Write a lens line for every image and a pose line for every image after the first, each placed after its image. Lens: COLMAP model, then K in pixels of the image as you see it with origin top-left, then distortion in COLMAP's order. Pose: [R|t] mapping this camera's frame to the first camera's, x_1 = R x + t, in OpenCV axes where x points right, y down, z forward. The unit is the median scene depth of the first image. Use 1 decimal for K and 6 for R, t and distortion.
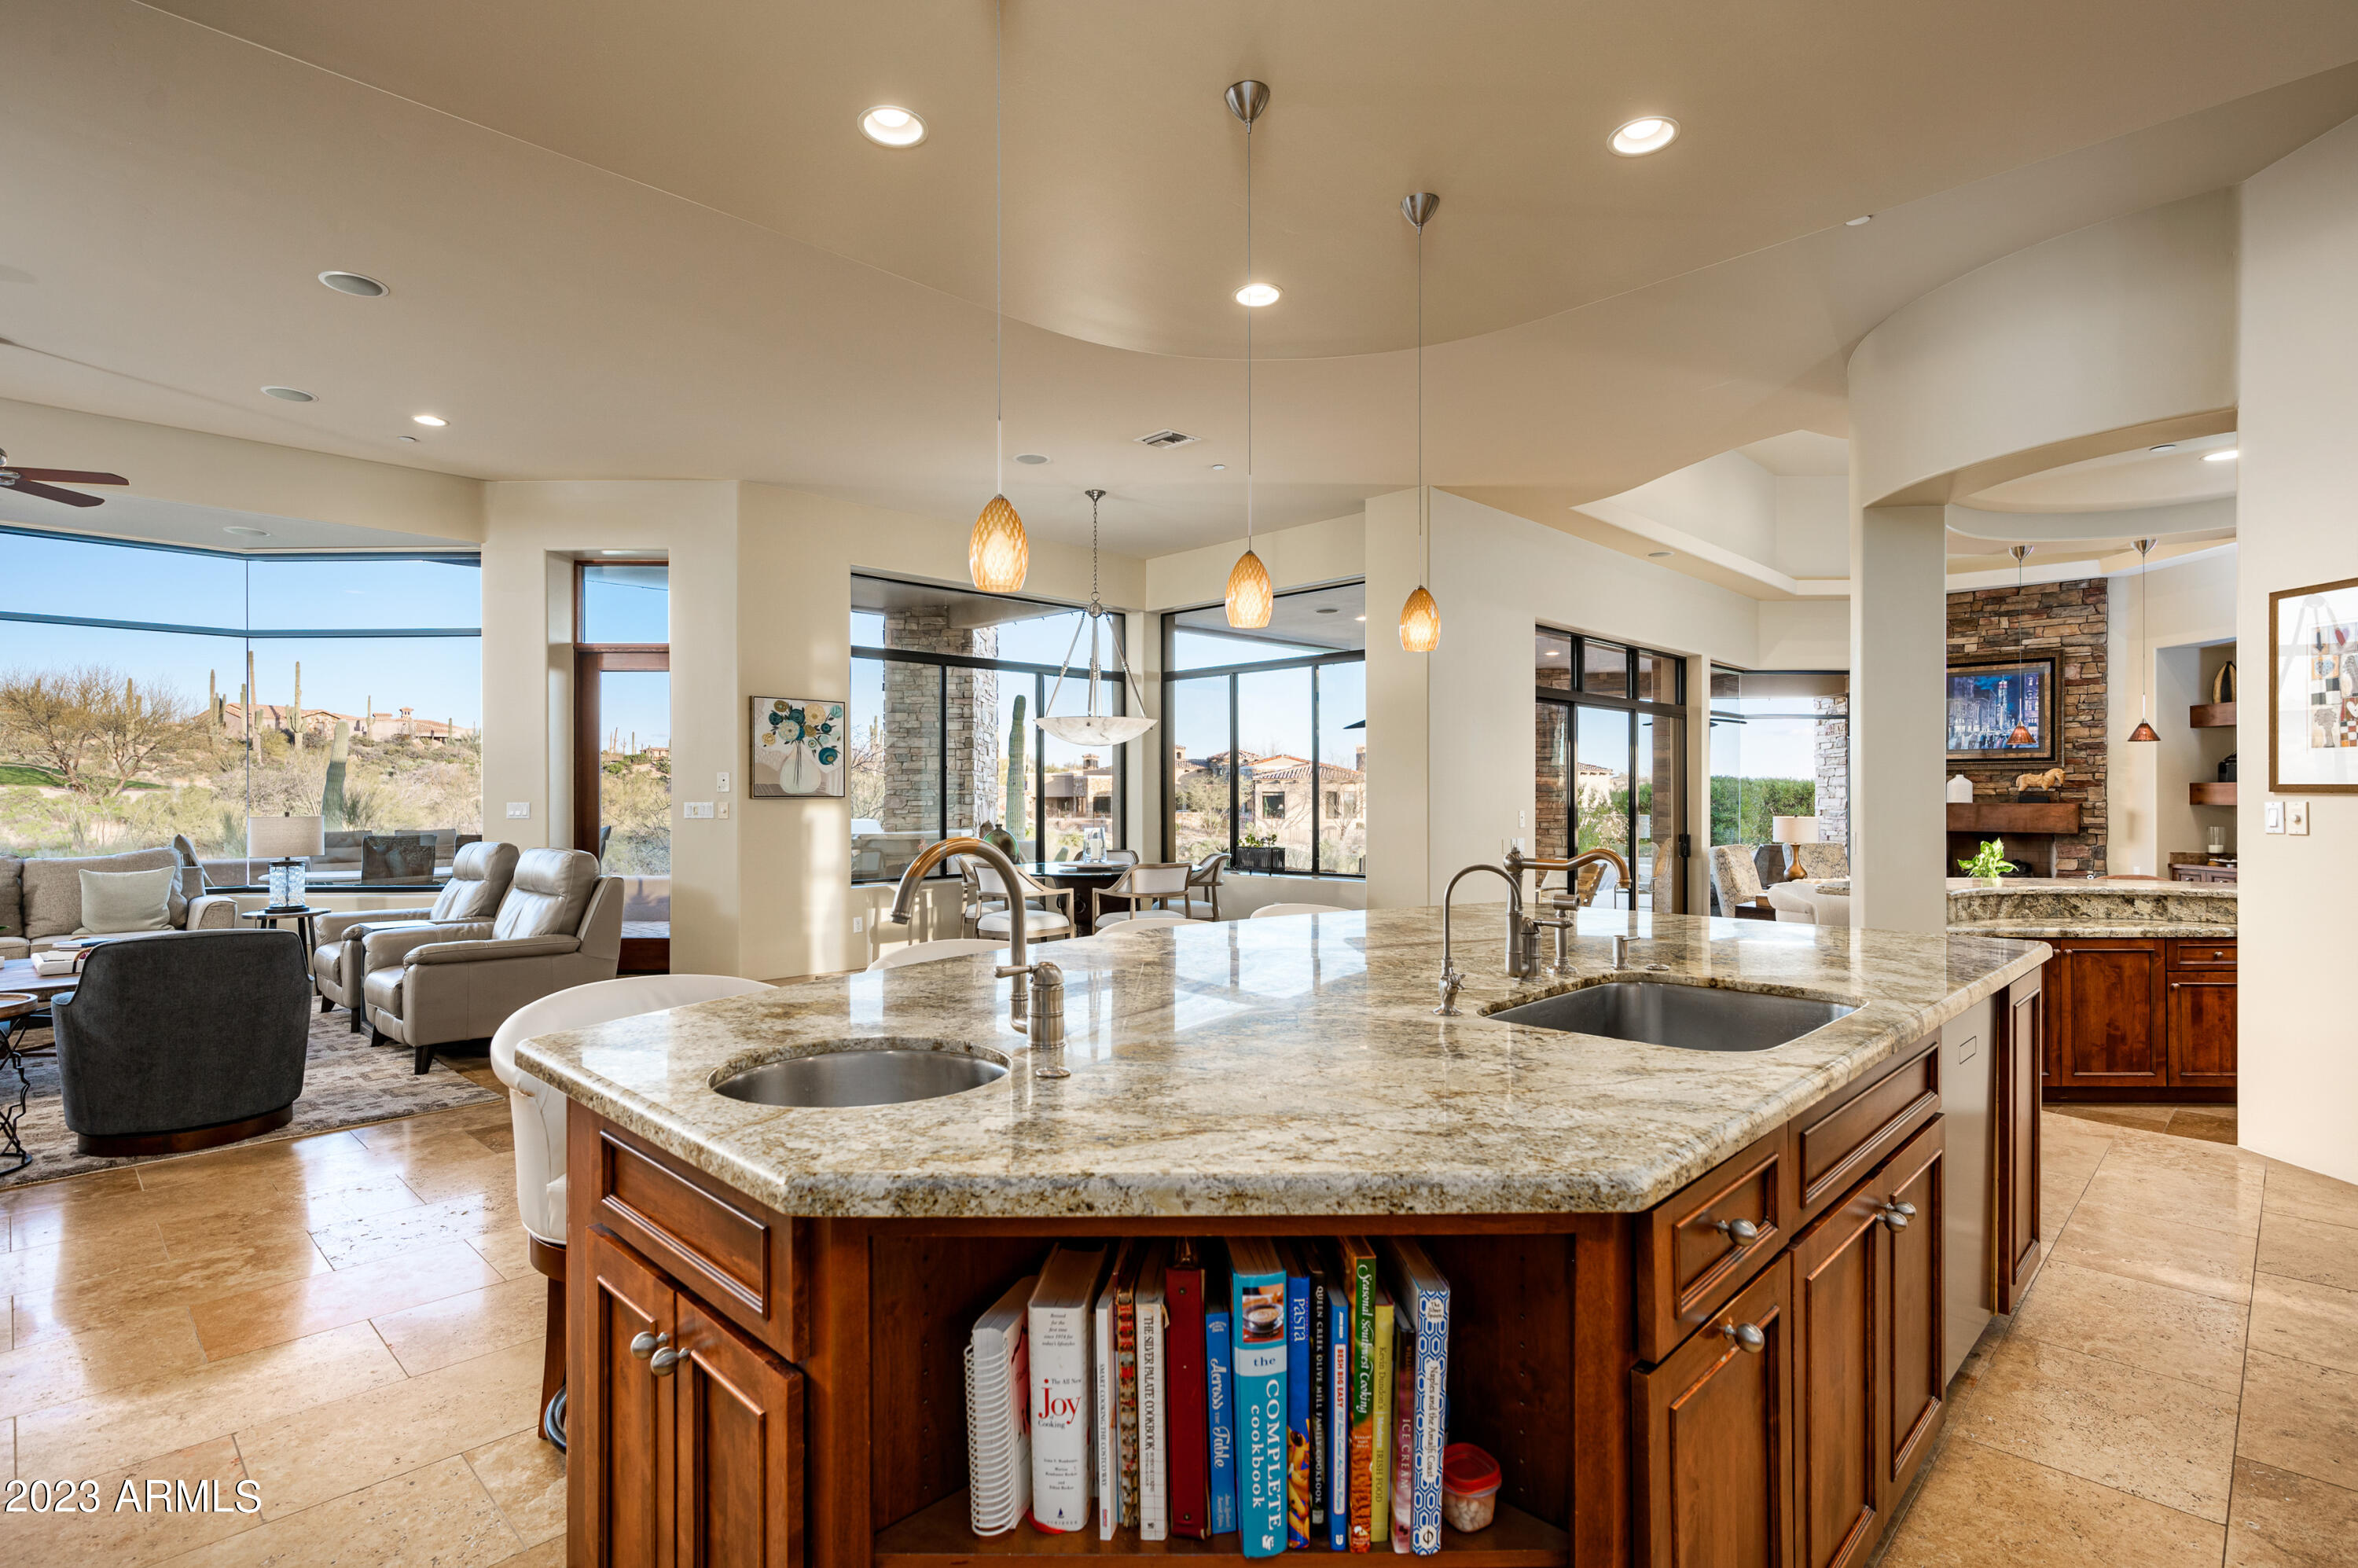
lens RADIAL K [[1130.0, 0, 1177.7], [0, 1130.0, 794.2], [0, 0, 1]] dist [-0.012892, 0.000842]
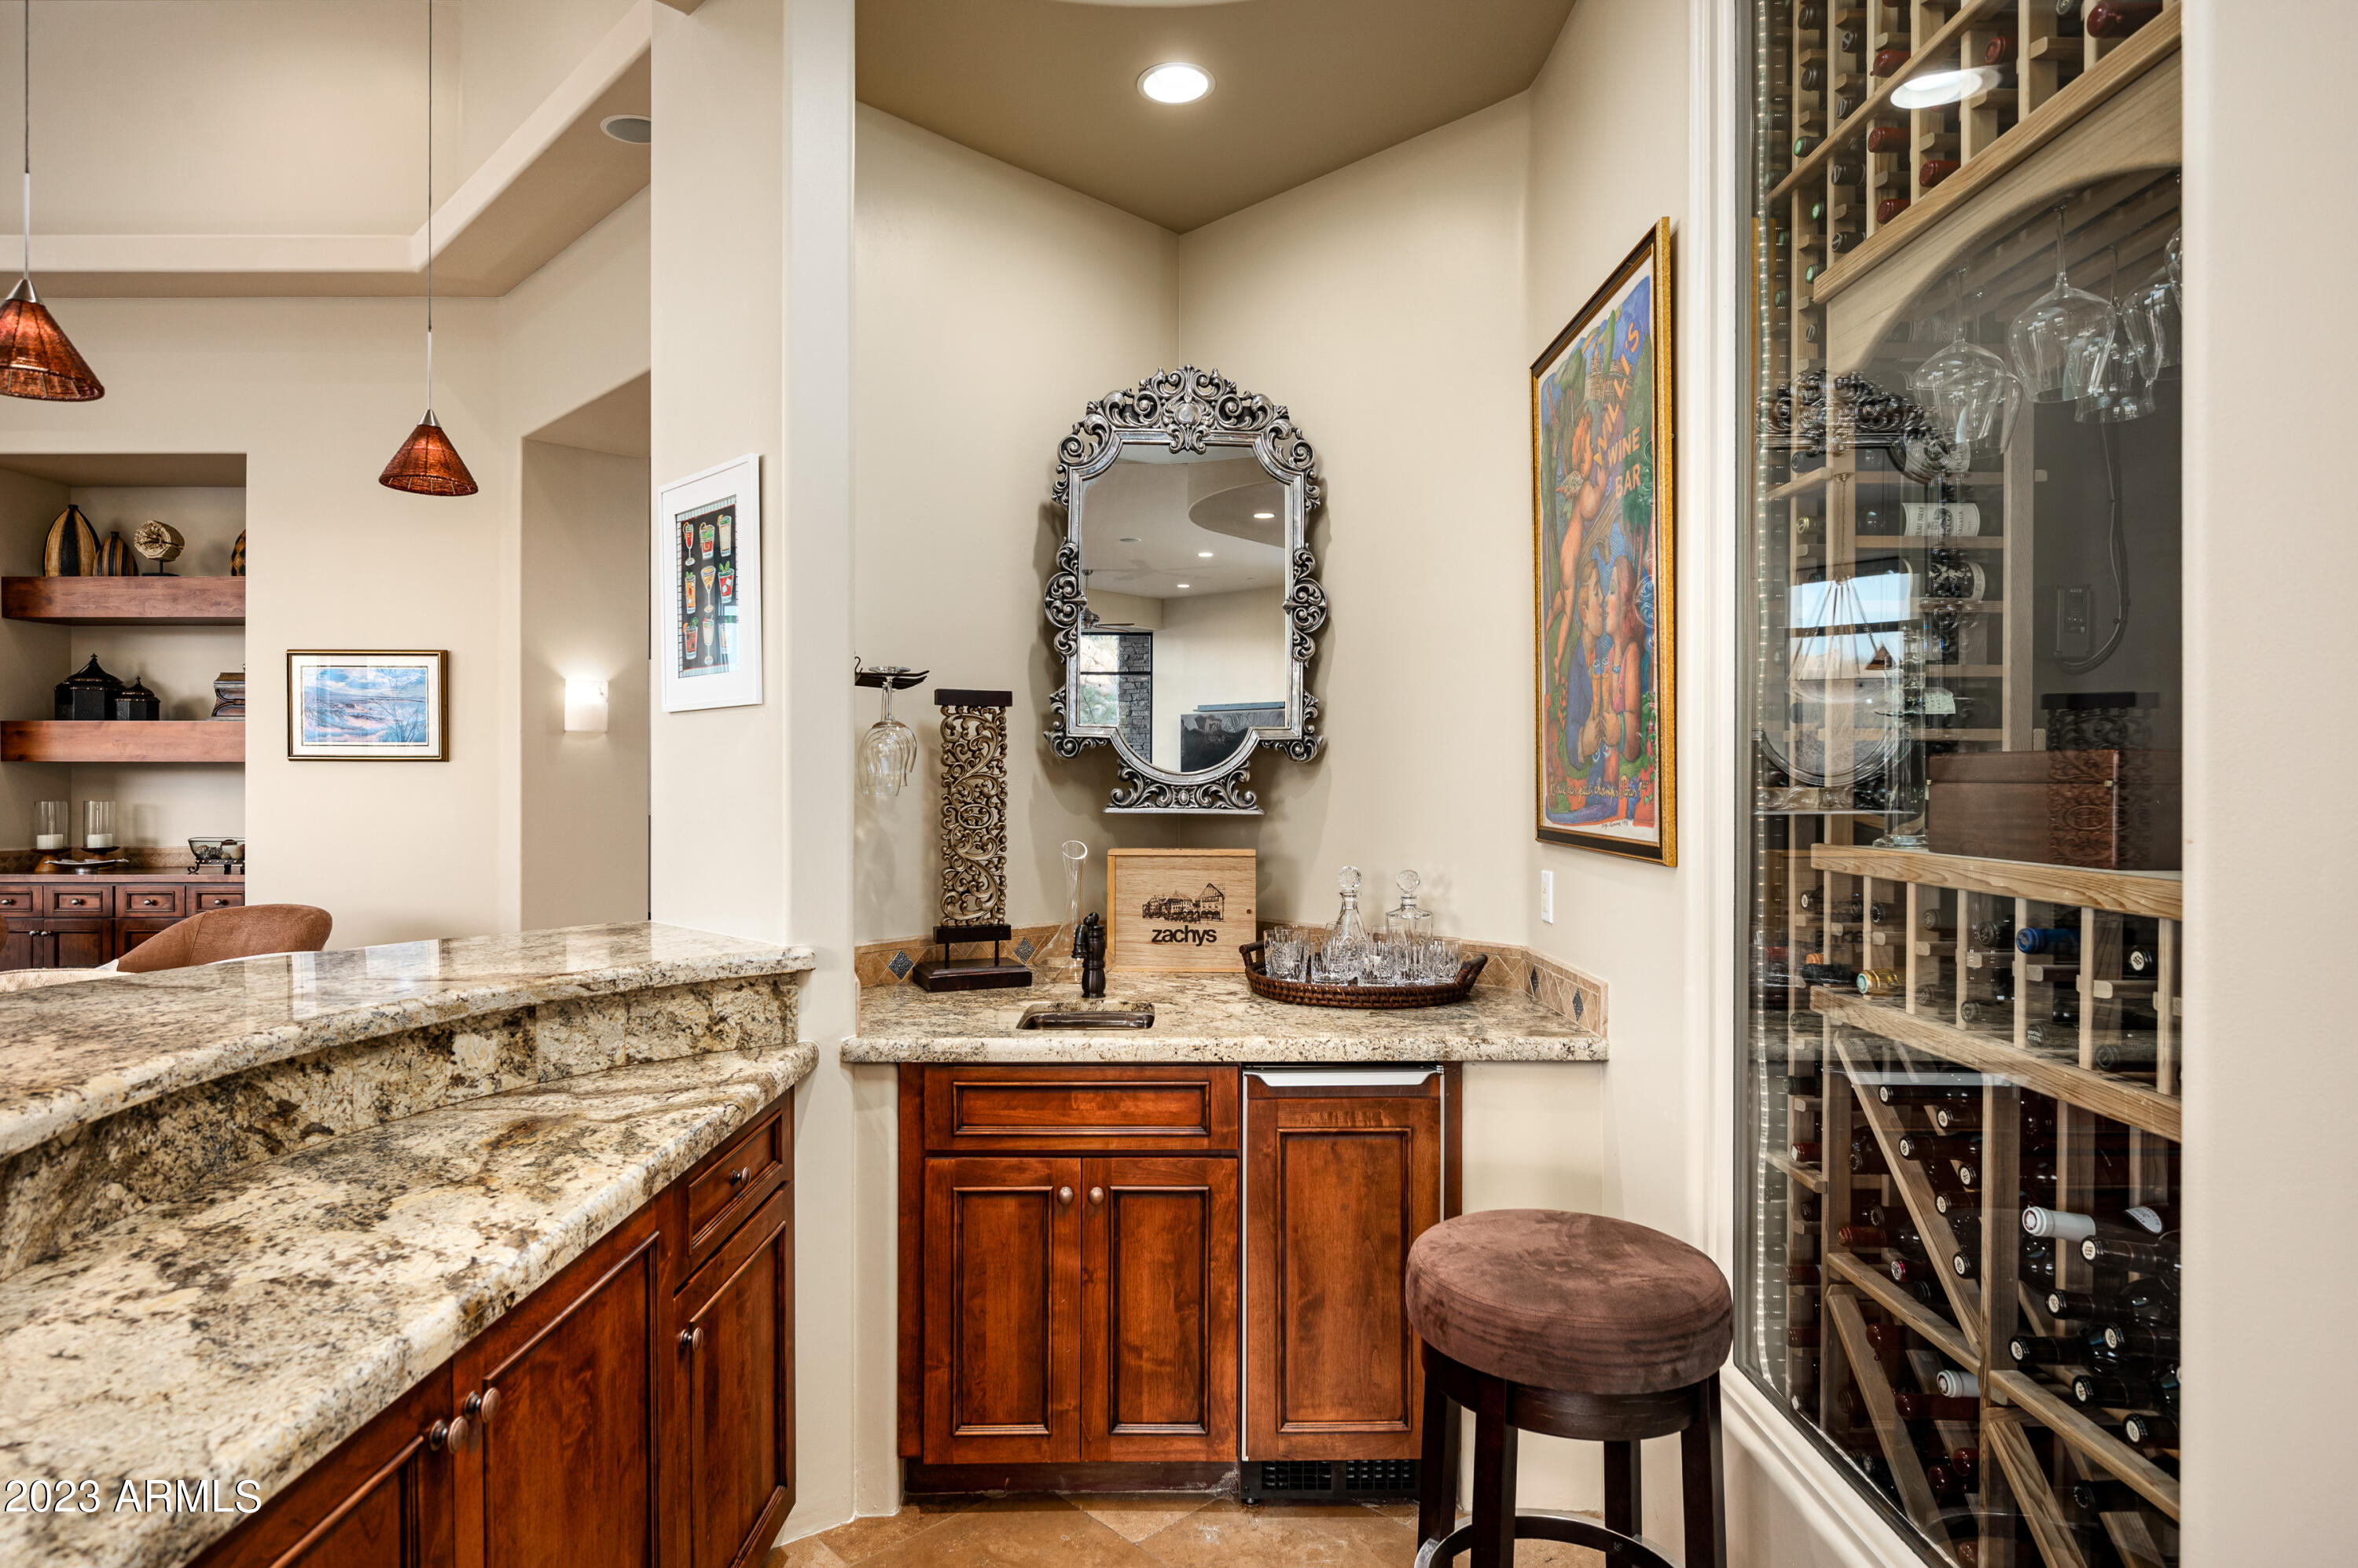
lens RADIAL K [[1303.7, 0, 1177.3], [0, 1303.7, 781.4], [0, 0, 1]] dist [-0.007198, -0.002347]
pose [[-0.004561, -0.004167, 0.999981, 0.271863], [-0.001195, 0.999991, 0.004161, 0.015098], [-0.999989, -0.001176, -0.004566, 0.421020]]
